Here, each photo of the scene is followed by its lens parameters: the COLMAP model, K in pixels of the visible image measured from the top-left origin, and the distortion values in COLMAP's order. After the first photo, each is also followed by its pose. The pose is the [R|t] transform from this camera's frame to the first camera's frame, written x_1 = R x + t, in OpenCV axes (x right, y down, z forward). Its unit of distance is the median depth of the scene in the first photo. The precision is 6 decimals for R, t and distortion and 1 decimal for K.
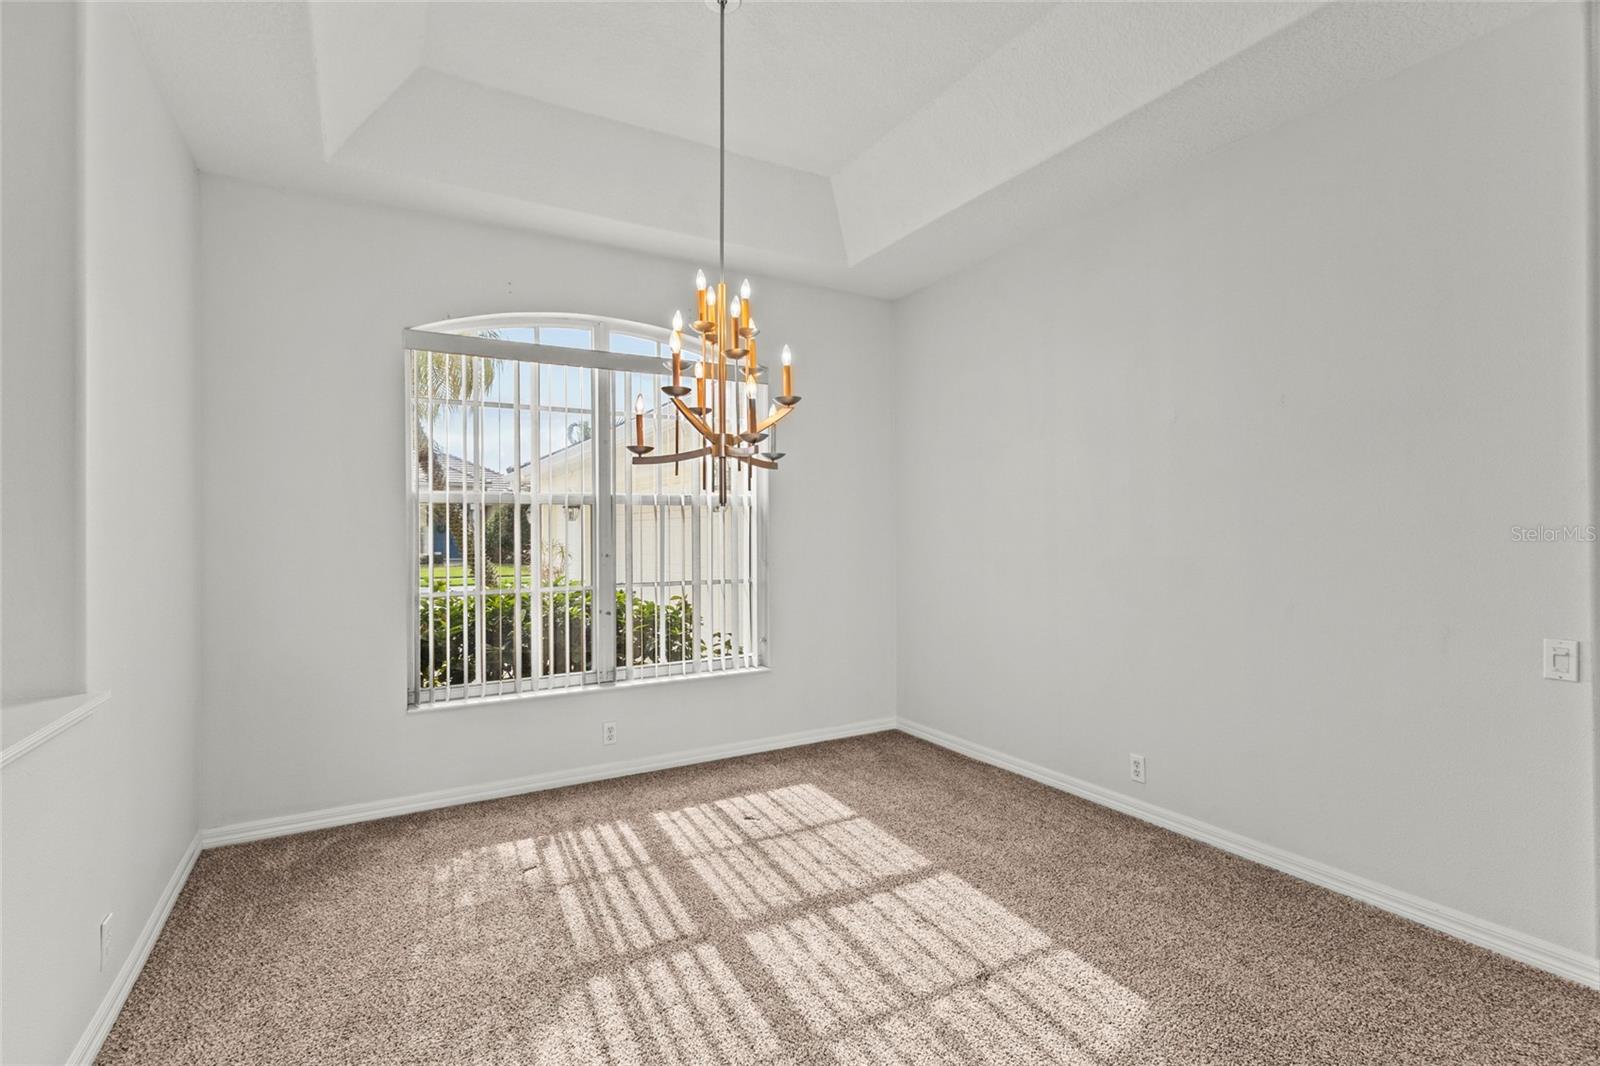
lens RADIAL K [[739.1, 0, 800.0], [0, 739.1, 533.0], [0, 0, 1]] dist [0.001972, 0.001534]
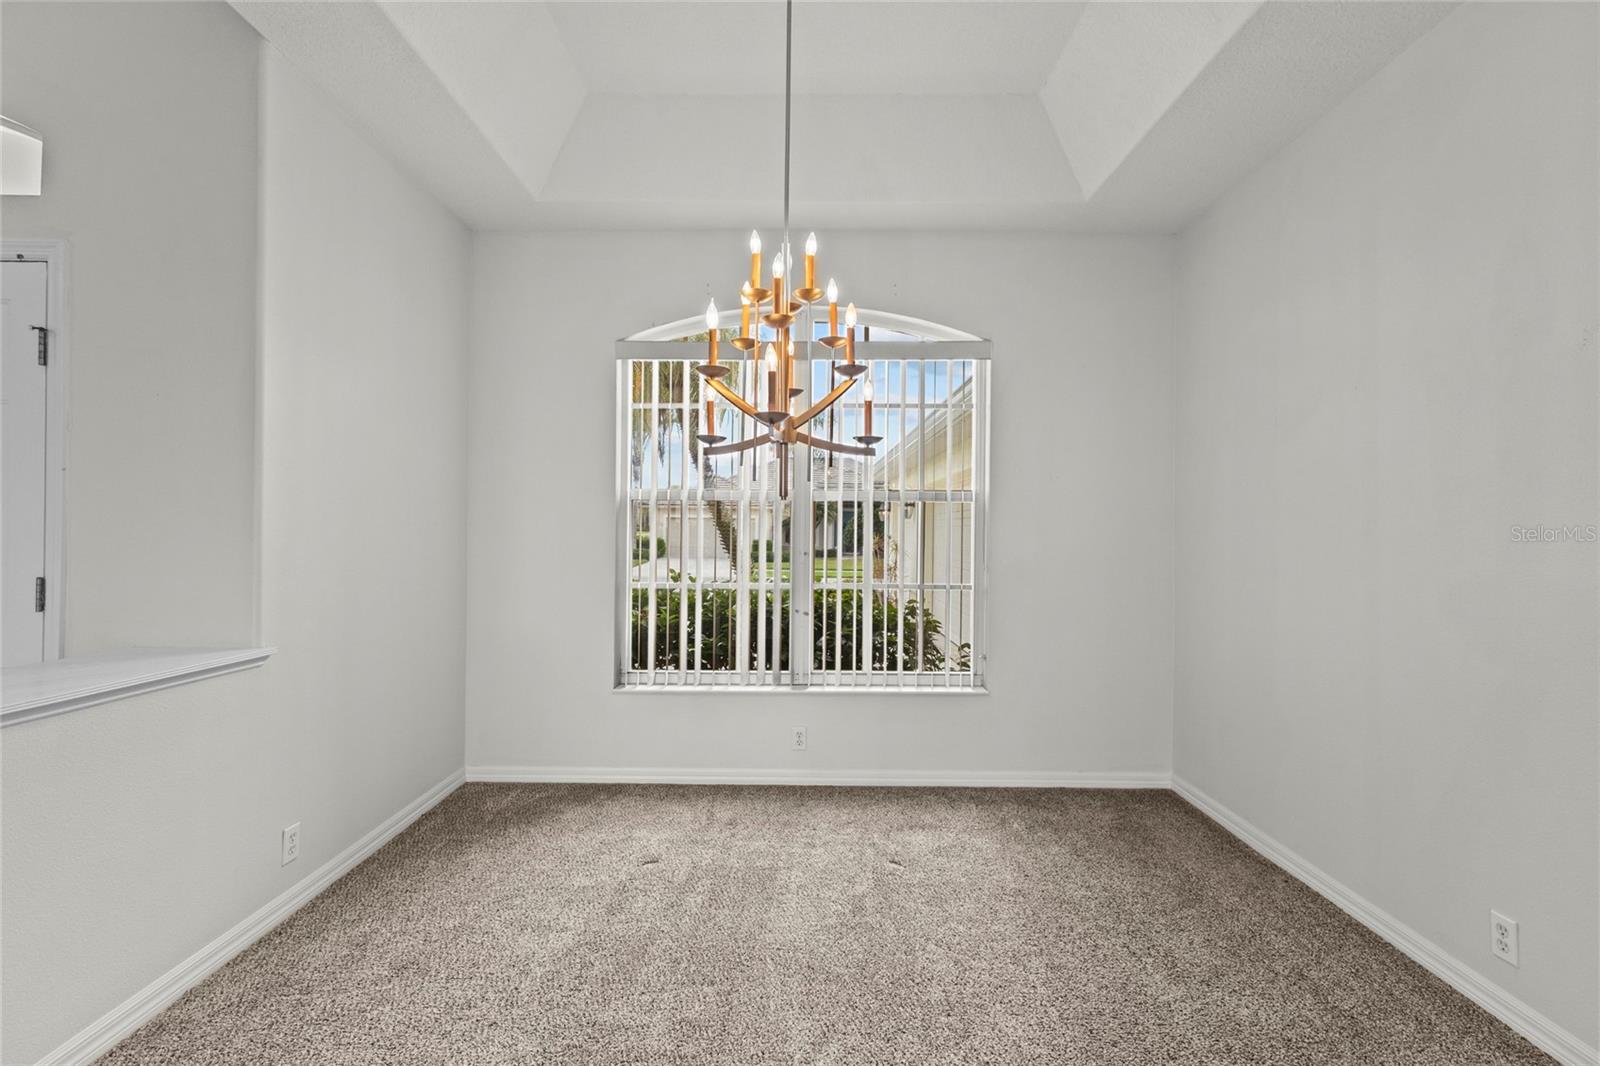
lens RADIAL K [[739.1, 0, 800.0], [0, 739.1, 533.0], [0, 0, 1]] dist [0.001972, 0.001534]
pose [[0.863020, 0.015823, -0.504922, 0.248919], [-0.014540, 0.999873, 0.006481, -0.002559], [0.504961, 0.001748, 0.863141, 0.187632]]
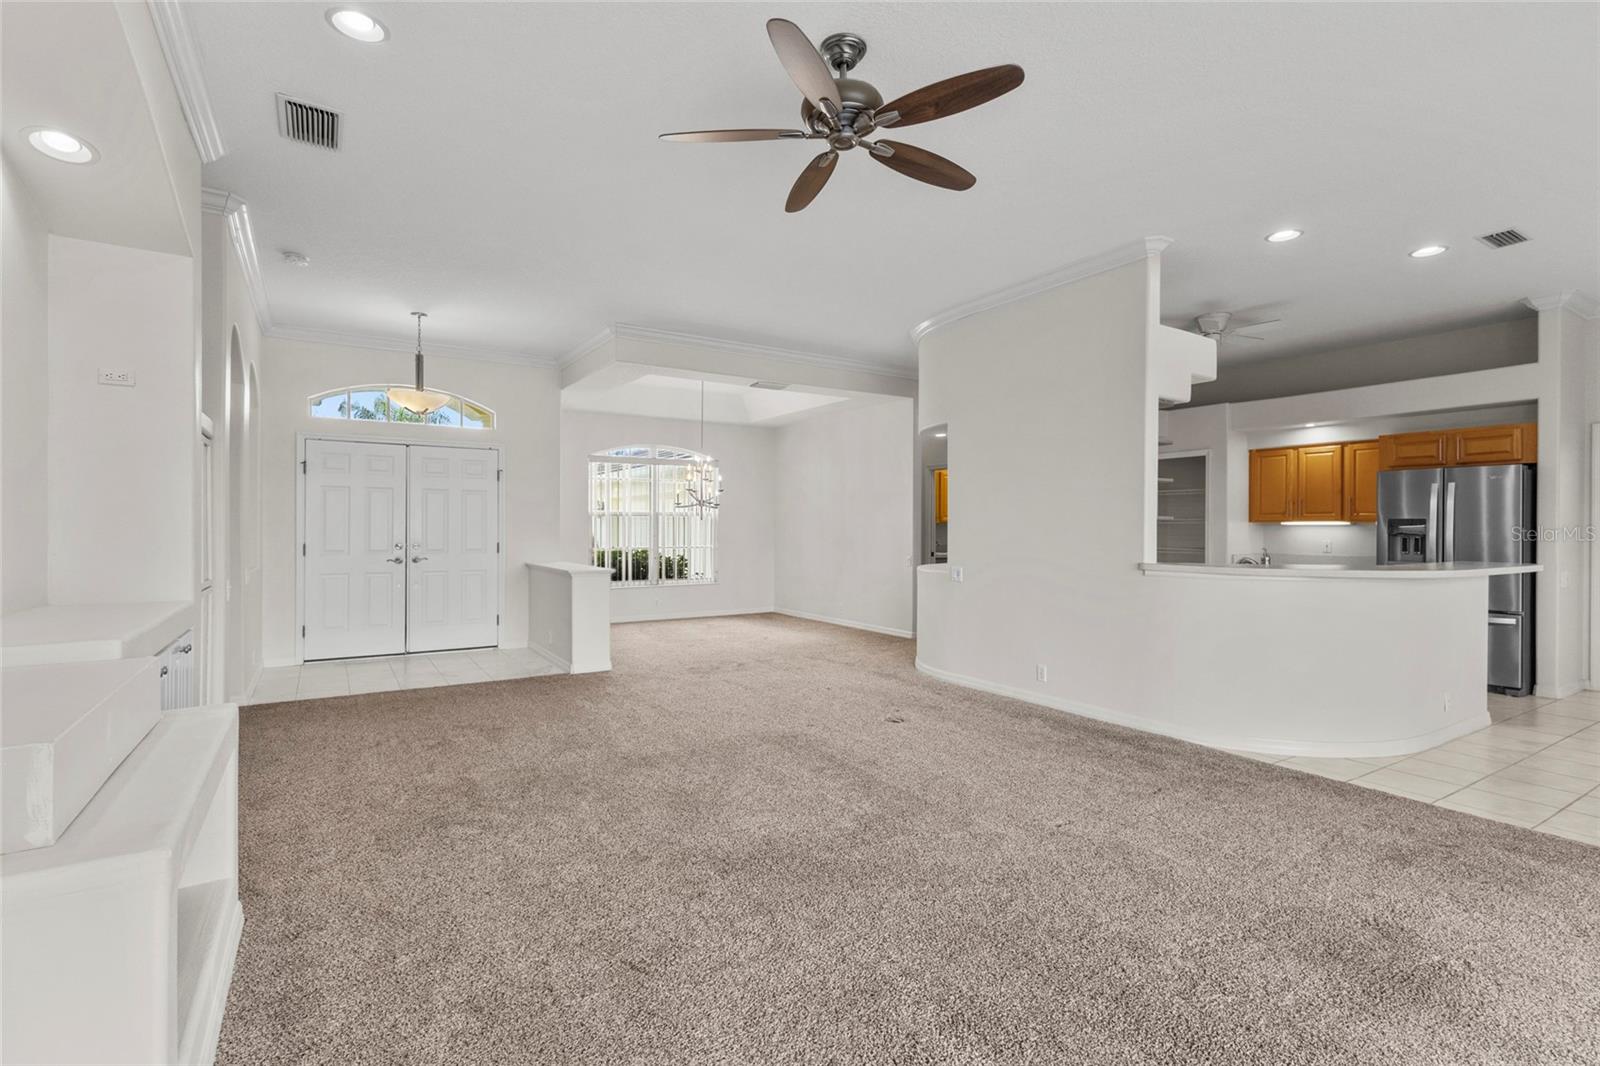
lens RADIAL K [[748.5, 0, 802.0], [0, 748.5, 523.8], [0, 0, 1]] dist [0.009772, 0.000420]
pose [[0.999151, 0.008184, 0.040369, 0.163915], [-0.008037, 0.999960, -0.003814, -0.005844], [-0.040399, 0.003487, 0.999178, -1.836847]]
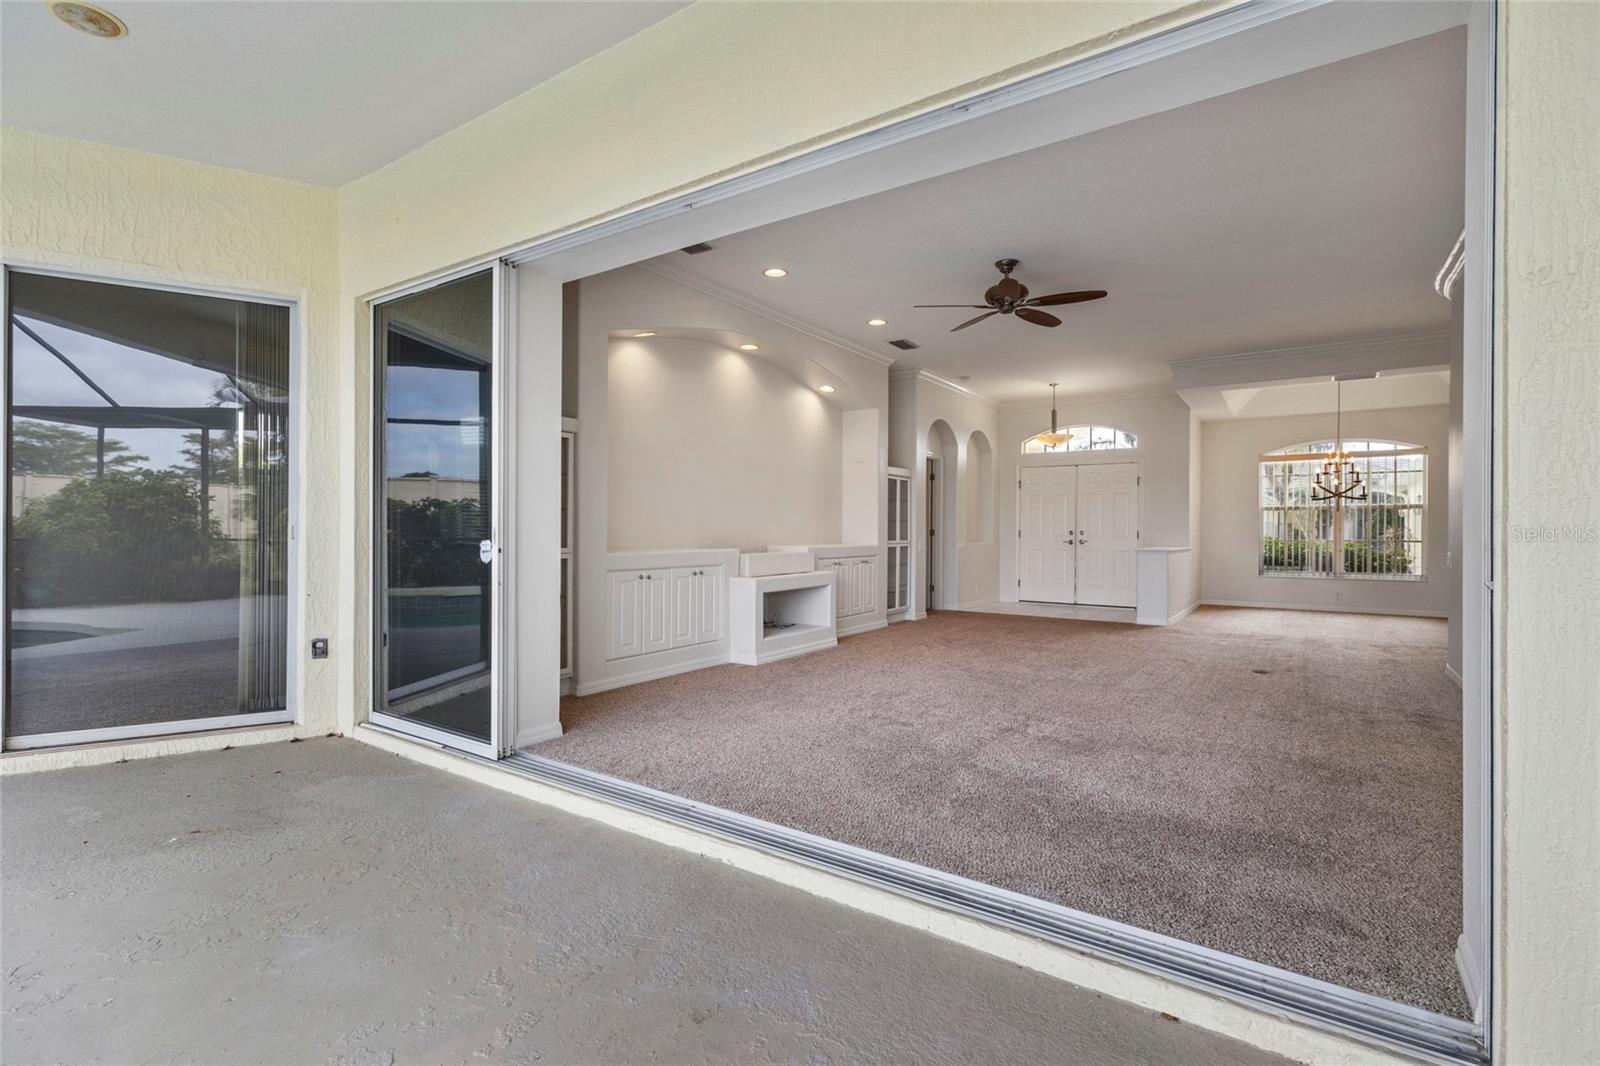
lens RADIAL K [[739.1, 0, 800.0], [0, 739.1, 533.0], [0, 0, 1]] dist [0.001972, 0.001534]
pose [[0.430324, 0.013313, -0.902576, 1.440213], [-0.004266, 0.999910, 0.012715, 0.023101], [0.902664, -0.001621, 0.430343, -2.078002]]
